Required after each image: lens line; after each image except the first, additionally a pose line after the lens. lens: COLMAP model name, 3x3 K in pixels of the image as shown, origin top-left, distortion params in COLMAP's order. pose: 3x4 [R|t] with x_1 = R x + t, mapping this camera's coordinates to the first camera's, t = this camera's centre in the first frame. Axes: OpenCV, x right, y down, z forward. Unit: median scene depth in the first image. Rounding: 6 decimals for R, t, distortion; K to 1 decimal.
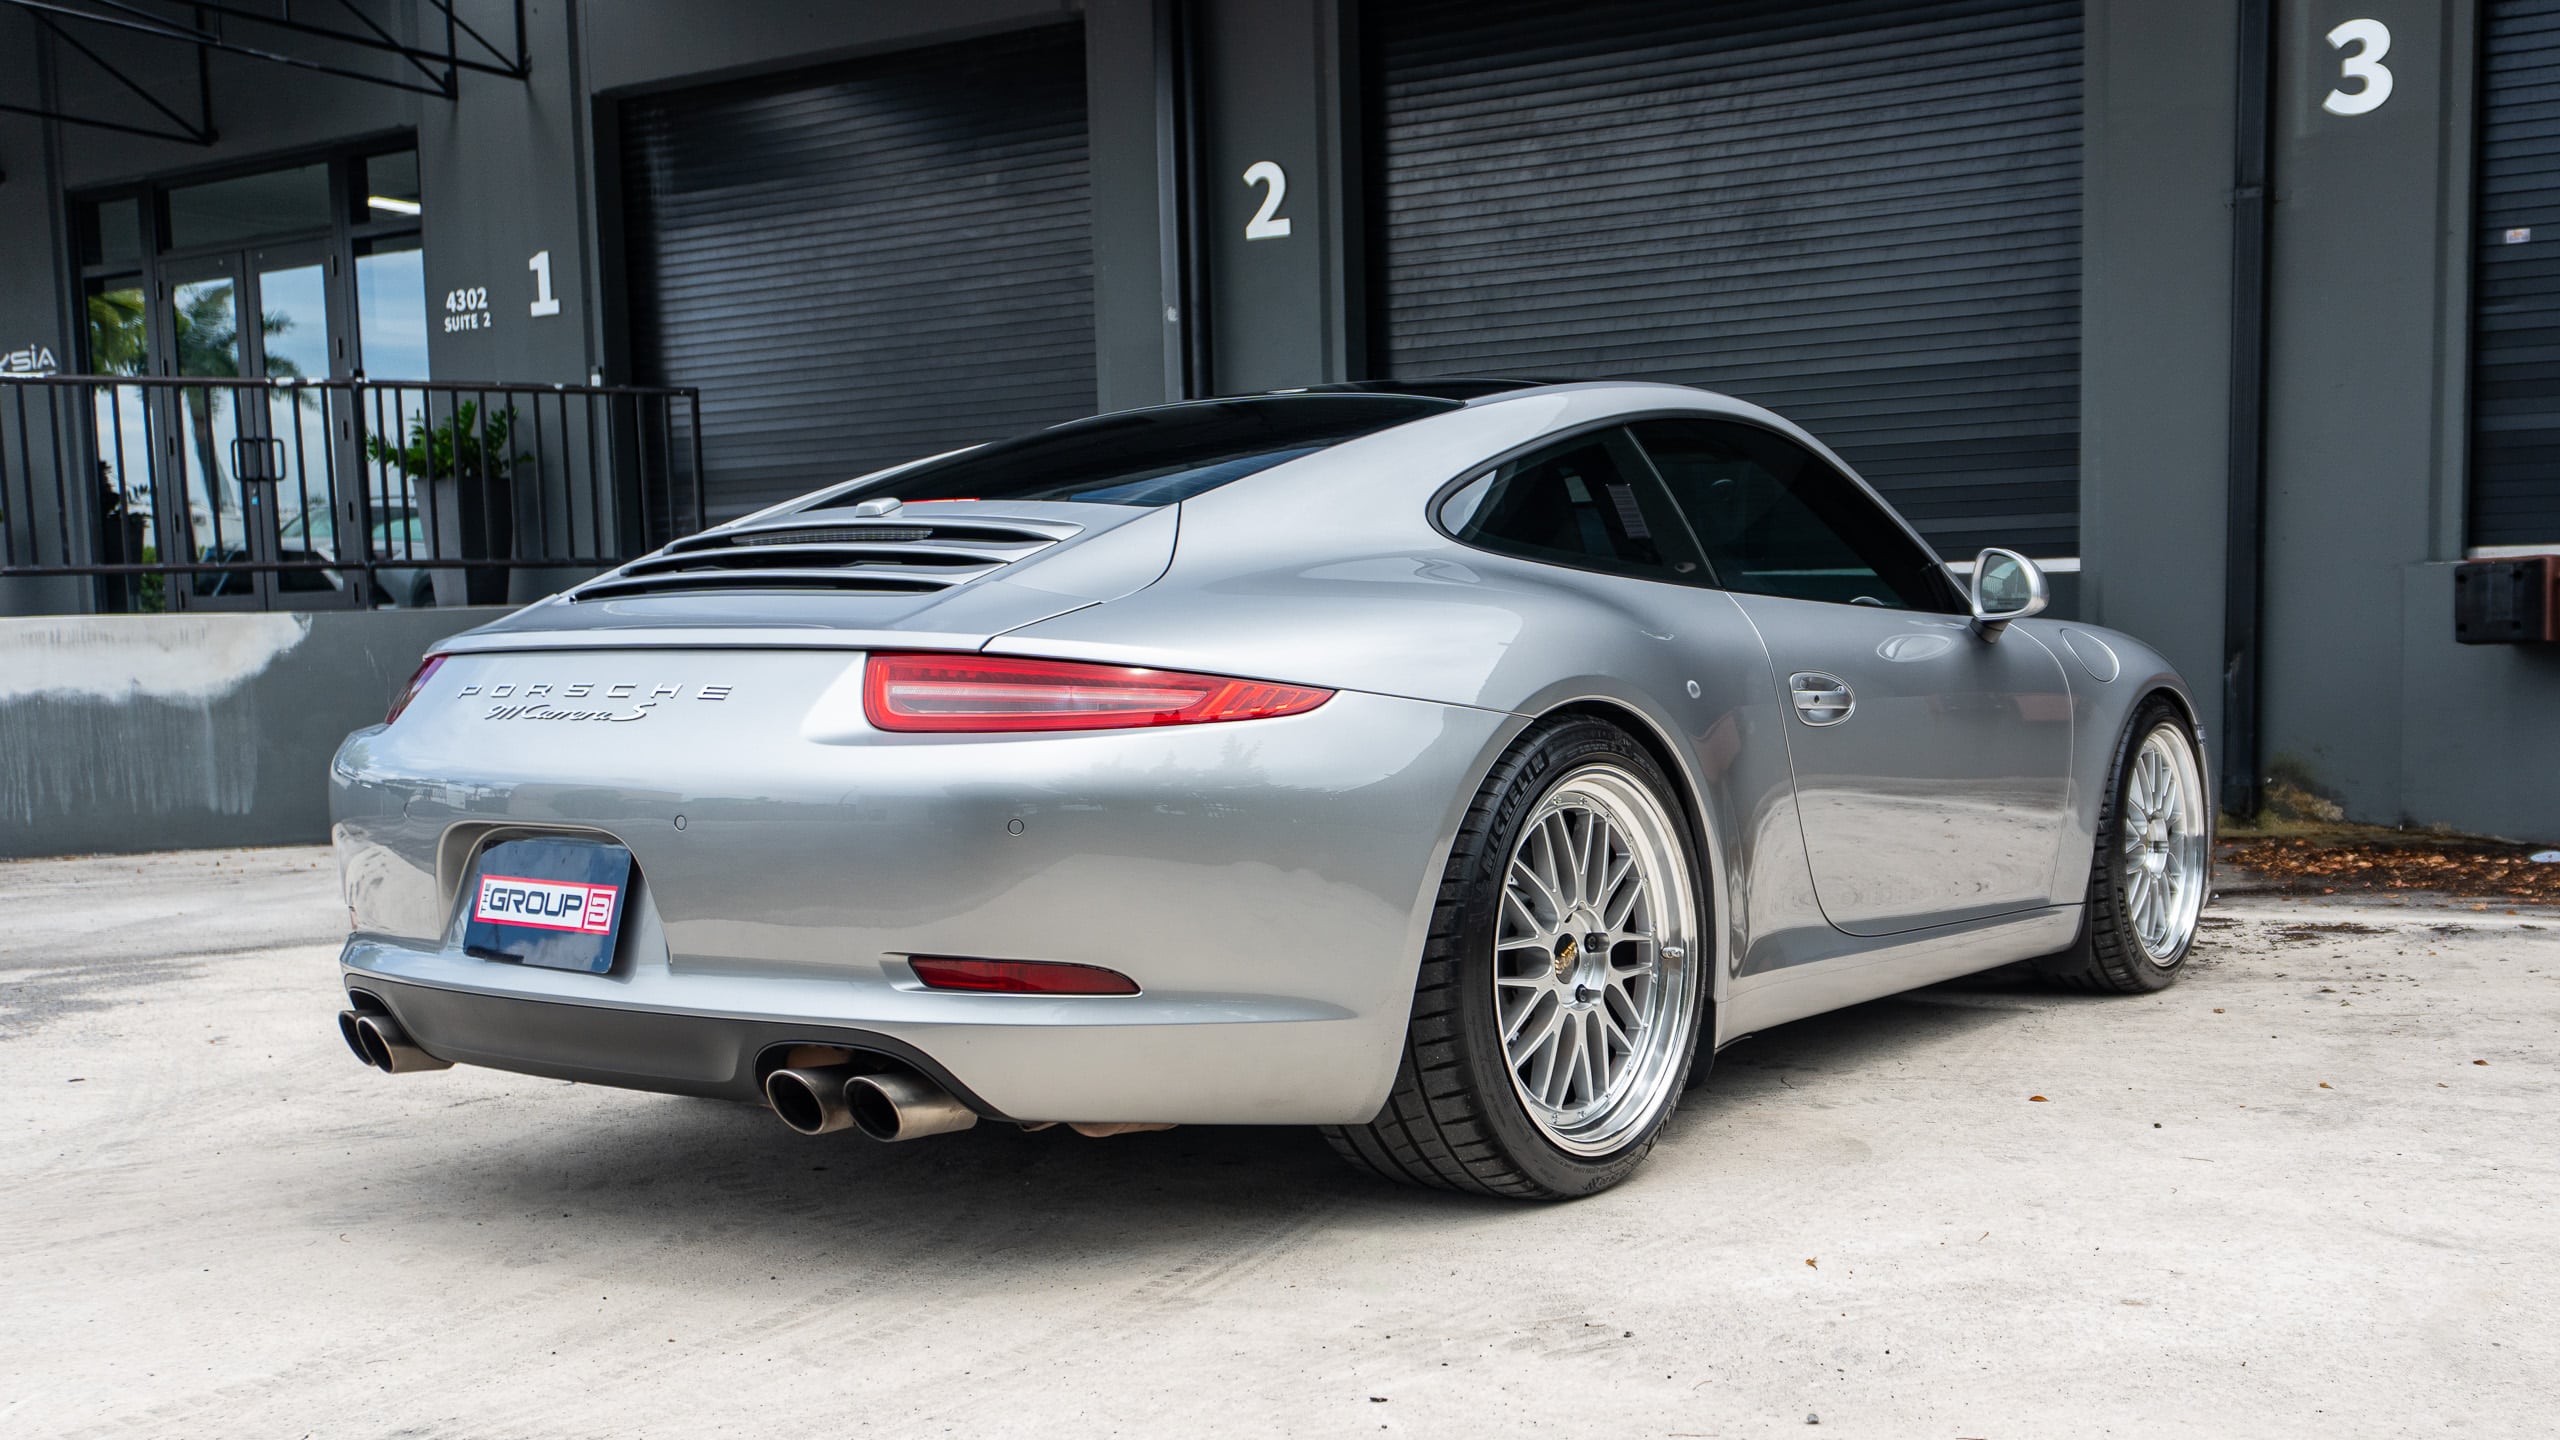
lens RADIAL K [[2436.8, 0, 1491.9], [0, 2436.8, 947.2], [0, 0, 1]] dist [-0.007585, -0.024260]
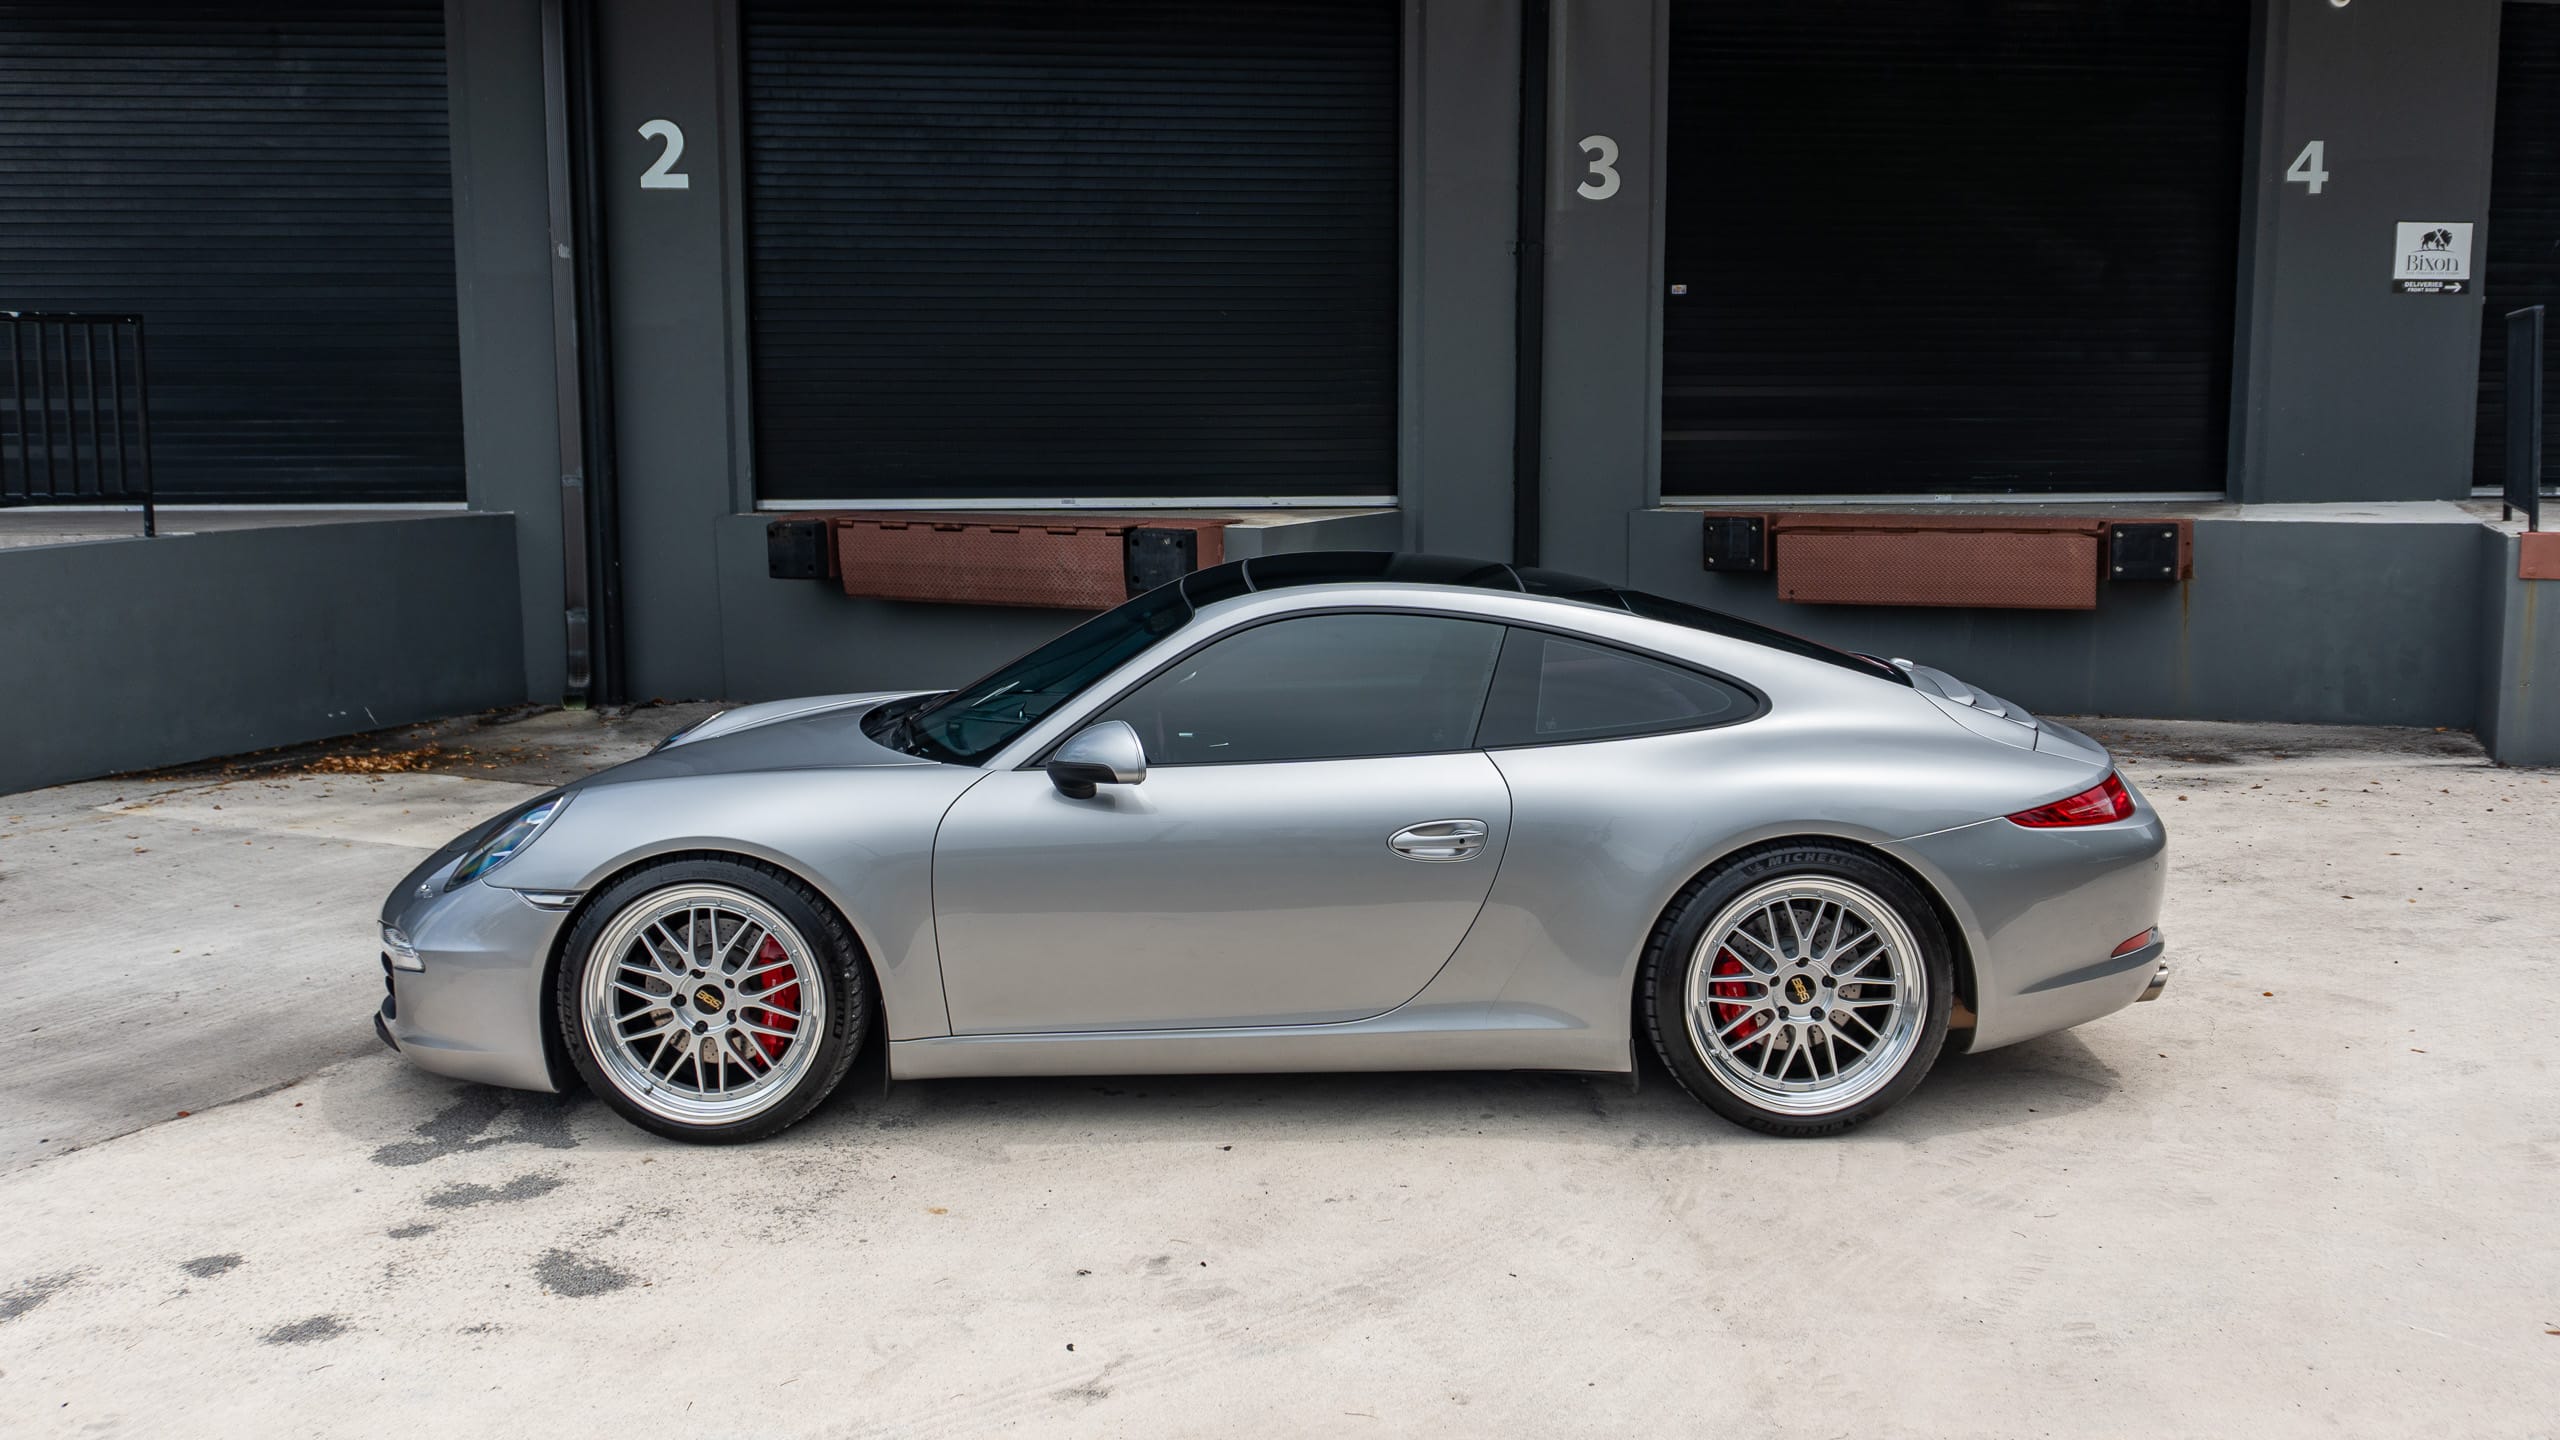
lens RADIAL K [[2112.7, 0, 1328.9], [0, 2112.7, 693.1], [0, 0, 1]] dist [-0.030266, -0.002291]
pose [[0.807329, -0.061039, 0.586936, -0.437168], [0.058835, 0.998006, 0.022861, -0.072635], [-0.587161, 0.016076, 0.809310, 0.067673]]
